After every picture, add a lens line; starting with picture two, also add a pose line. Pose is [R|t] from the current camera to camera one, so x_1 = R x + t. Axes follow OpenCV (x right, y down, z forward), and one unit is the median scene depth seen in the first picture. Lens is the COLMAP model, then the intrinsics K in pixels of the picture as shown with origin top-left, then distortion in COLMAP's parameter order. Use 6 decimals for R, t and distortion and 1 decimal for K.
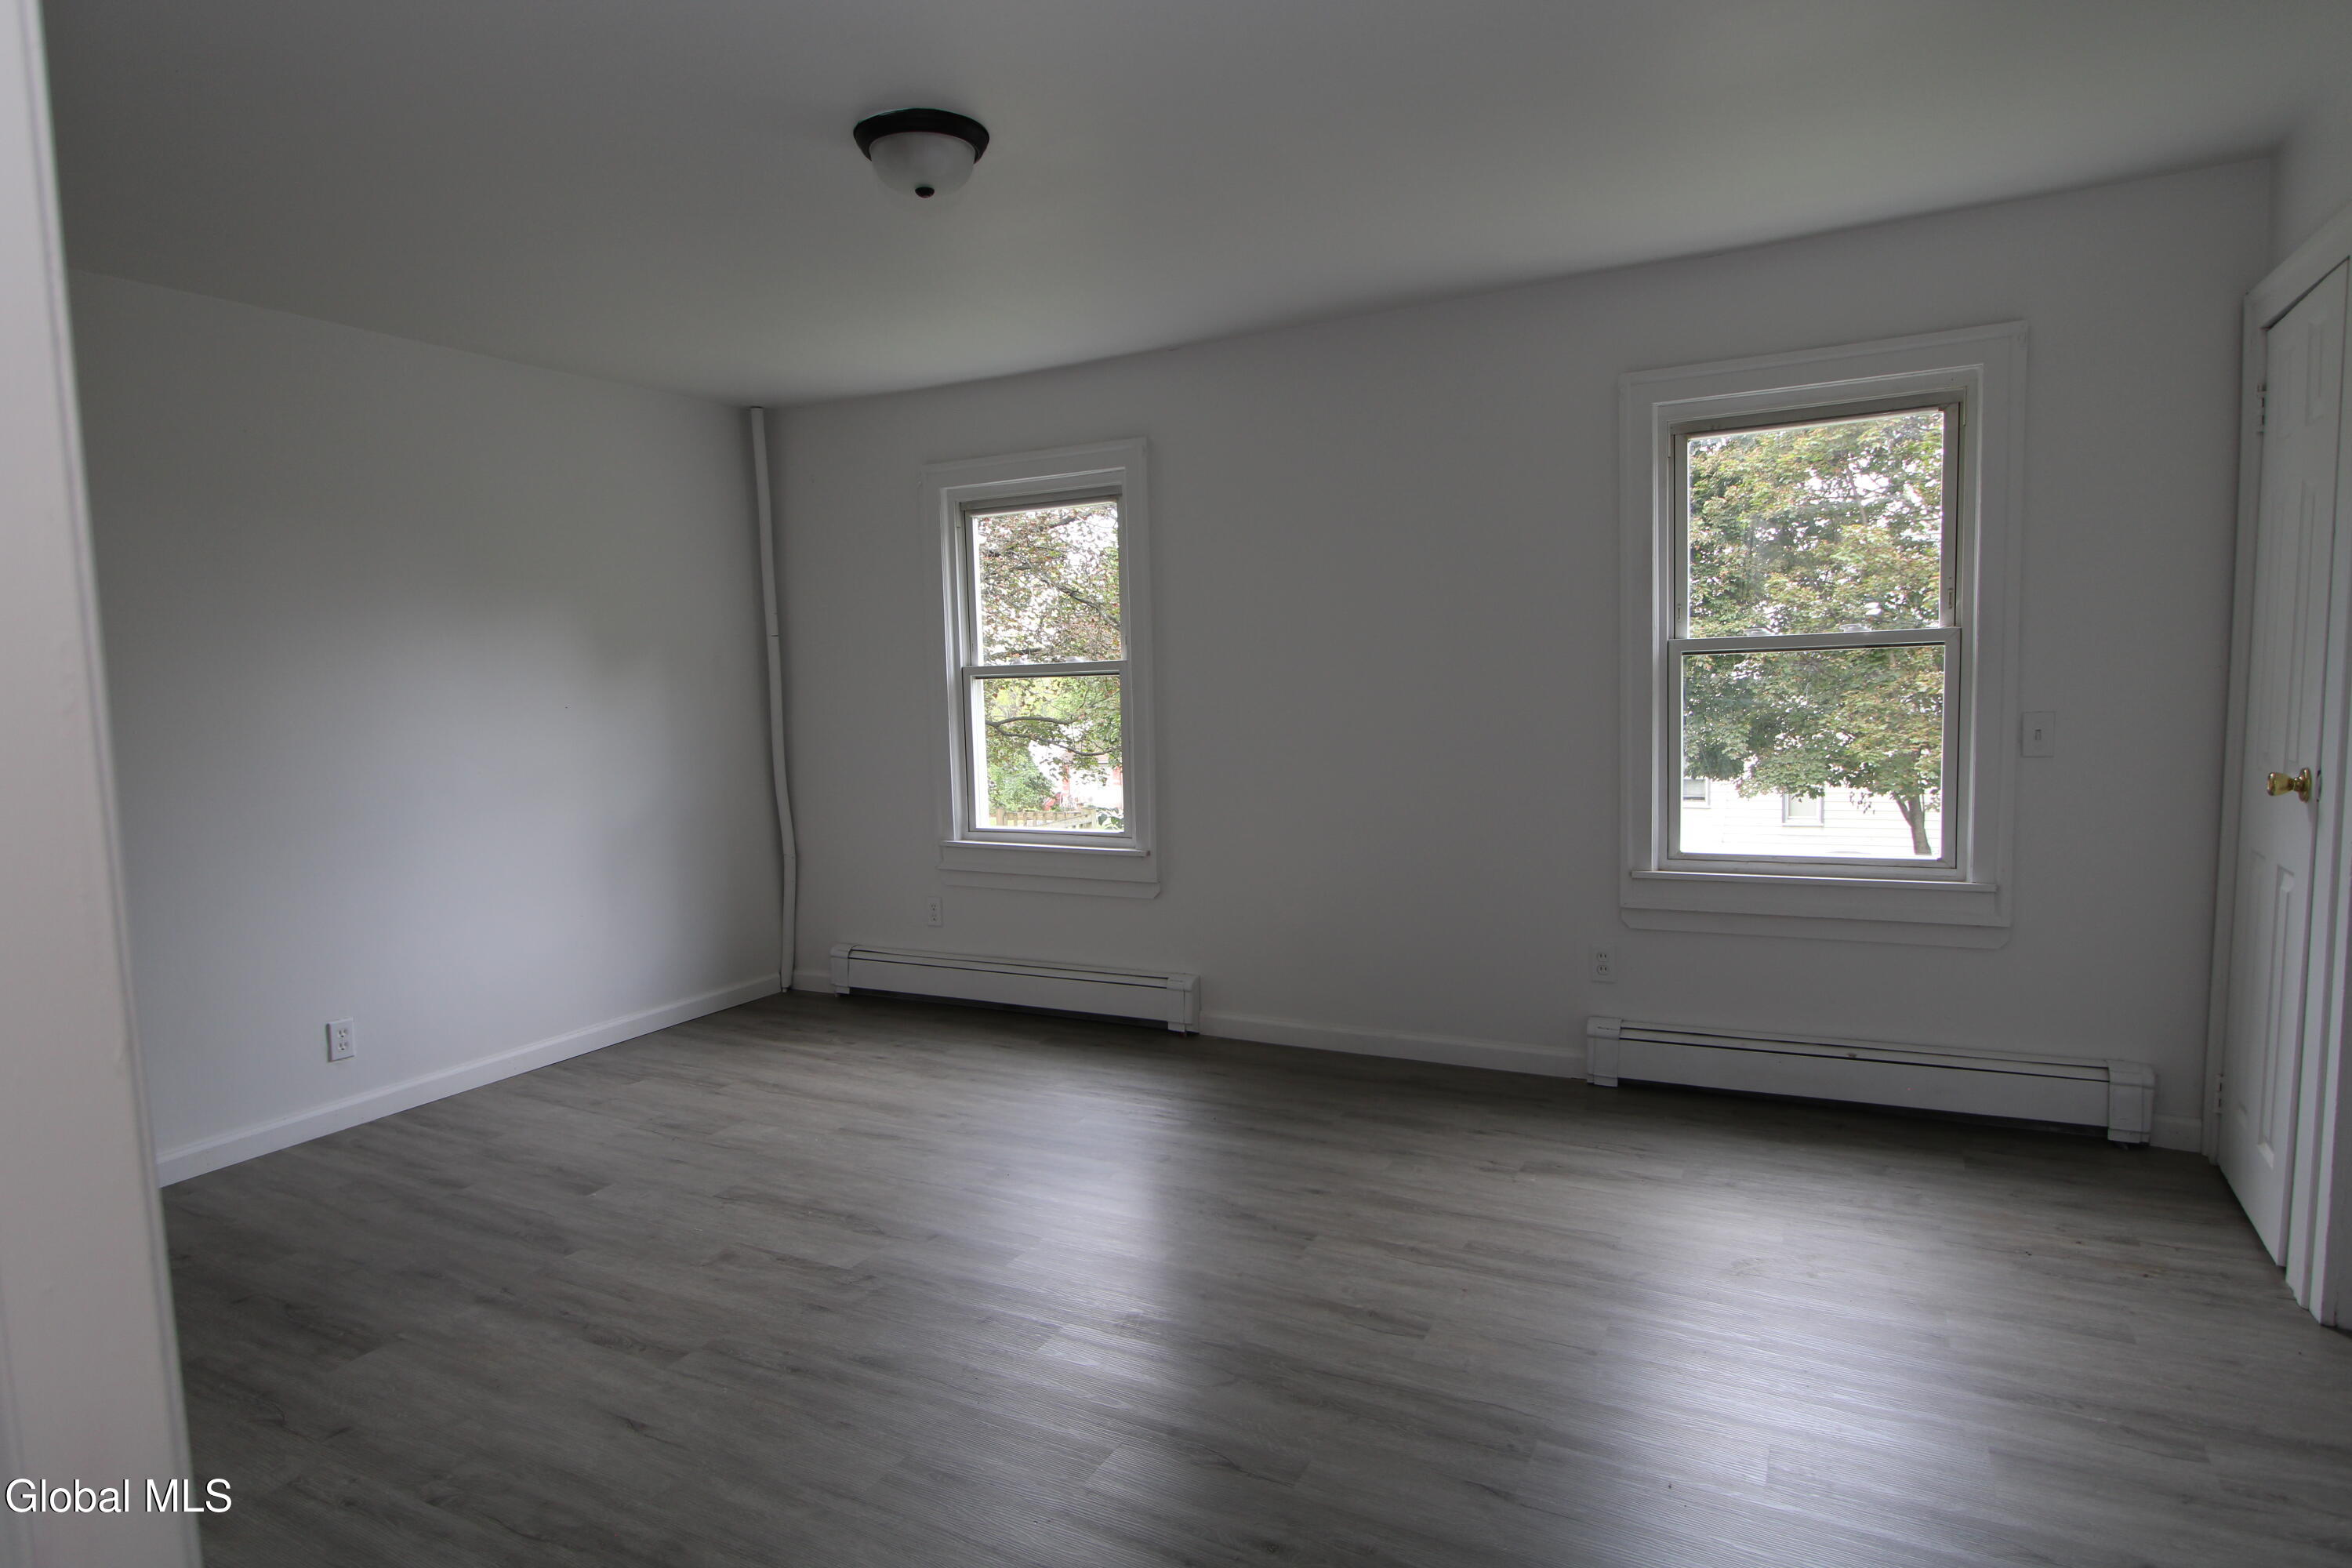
lens RADIAL K [[1297.5, 0, 1167.0], [0, 1297.5, 795.5], [0, 0, 1]] dist [-0.024461, 0.013503]
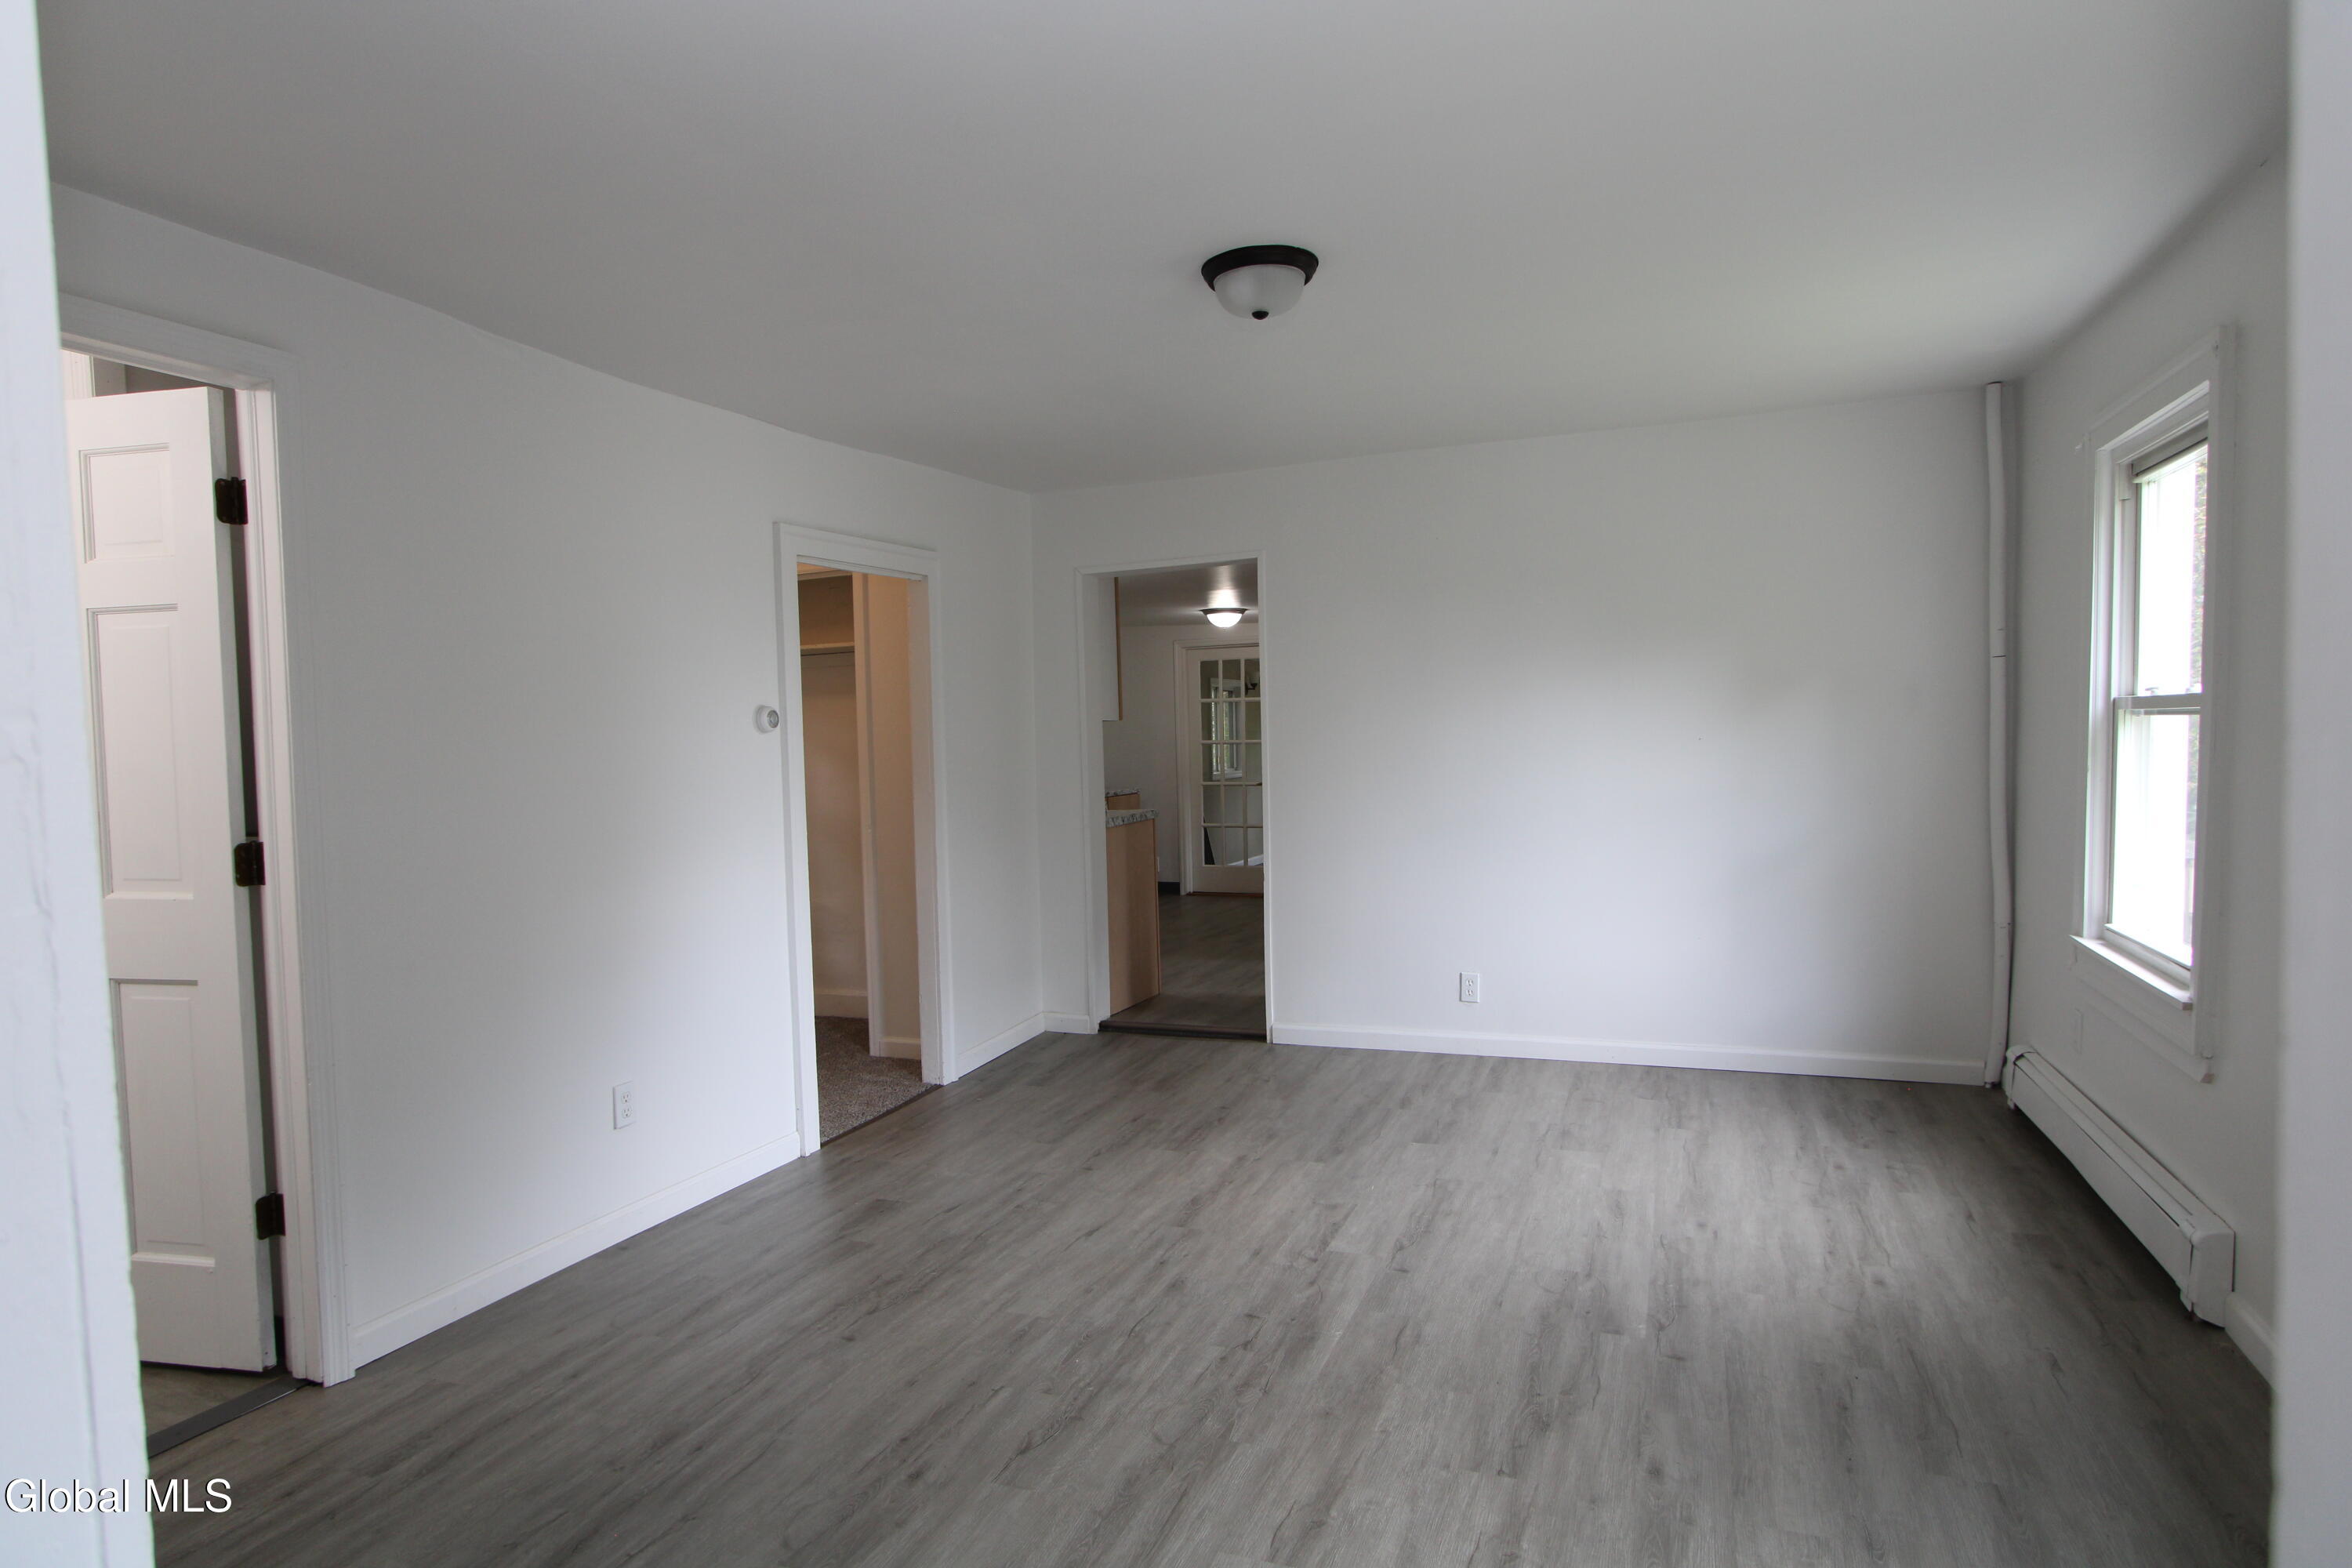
lens RADIAL K [[1297.5, 0, 1167.0], [0, 1297.5, 795.5], [0, 0, 1]] dist [-0.024461, 0.013503]
pose [[0.106427, 0.073686, -0.991586, 0.680446], [-0.066924, 0.995520, 0.066796, -0.081017], [0.992066, 0.059253, 0.110882, 0.573135]]
